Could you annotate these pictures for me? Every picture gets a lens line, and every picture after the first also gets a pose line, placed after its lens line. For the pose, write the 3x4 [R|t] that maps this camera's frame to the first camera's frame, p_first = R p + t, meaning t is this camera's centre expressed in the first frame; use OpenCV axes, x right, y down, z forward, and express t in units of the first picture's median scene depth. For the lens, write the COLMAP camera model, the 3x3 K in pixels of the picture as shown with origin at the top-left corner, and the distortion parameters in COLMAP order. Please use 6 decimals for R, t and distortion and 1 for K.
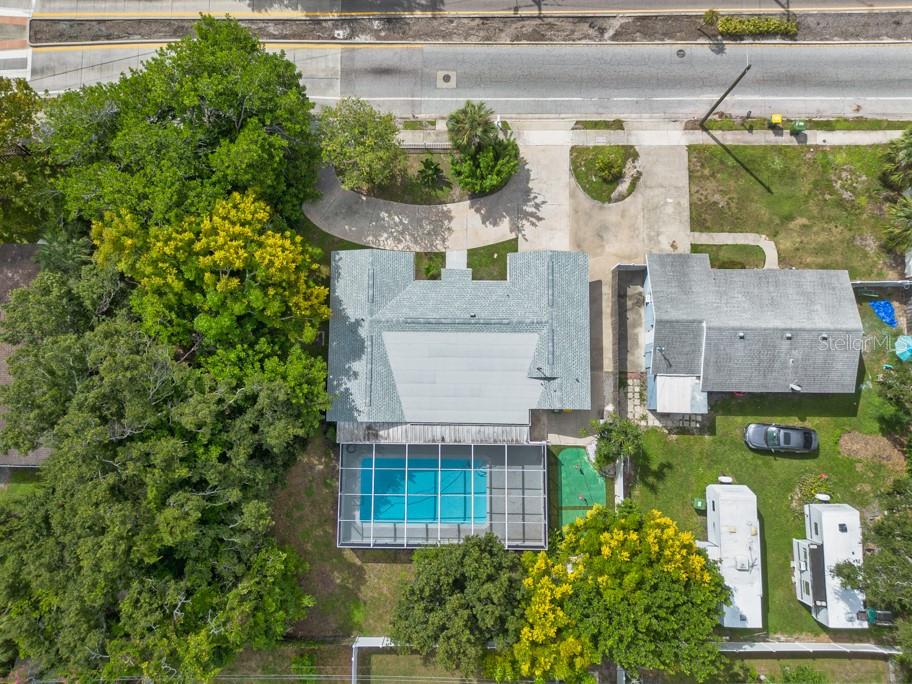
lens RADIAL K [[654.5, 0, 429.2], [0, 654.5, 329.8], [0, 0, 1]] dist [0.050218, -0.044830]
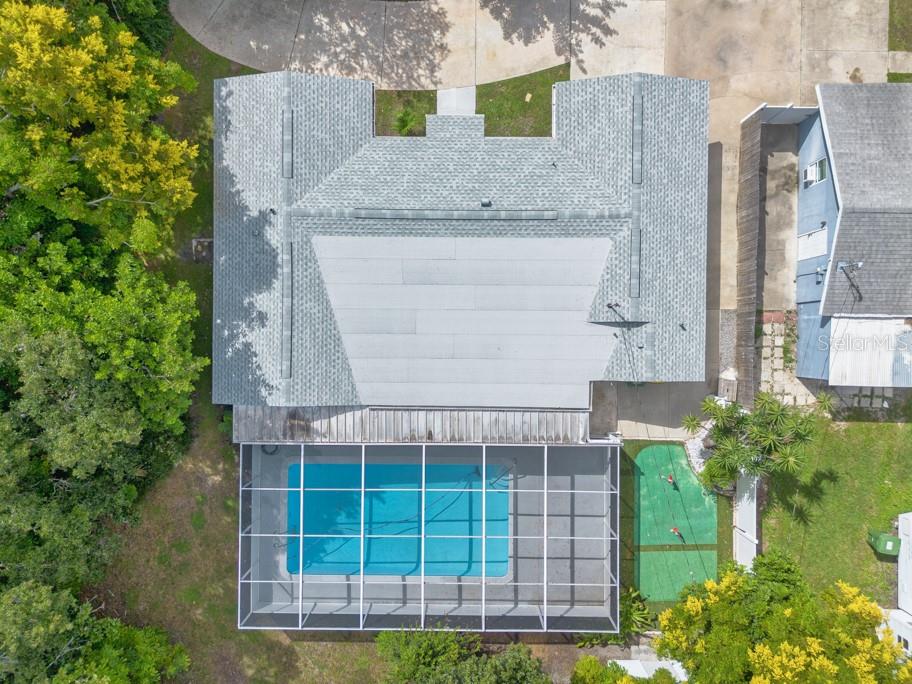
lens RADIAL K [[654.5, 0, 437.3], [0, 654.5, 336.8], [0, 0, 1]] dist [0.050218, -0.044830]
pose [[0.999990, -0.002609, -0.003748, 0.028702], [0.002995, 0.994253, 0.107018, 0.026448], [0.003447, -0.107028, 0.994250, 0.452819]]
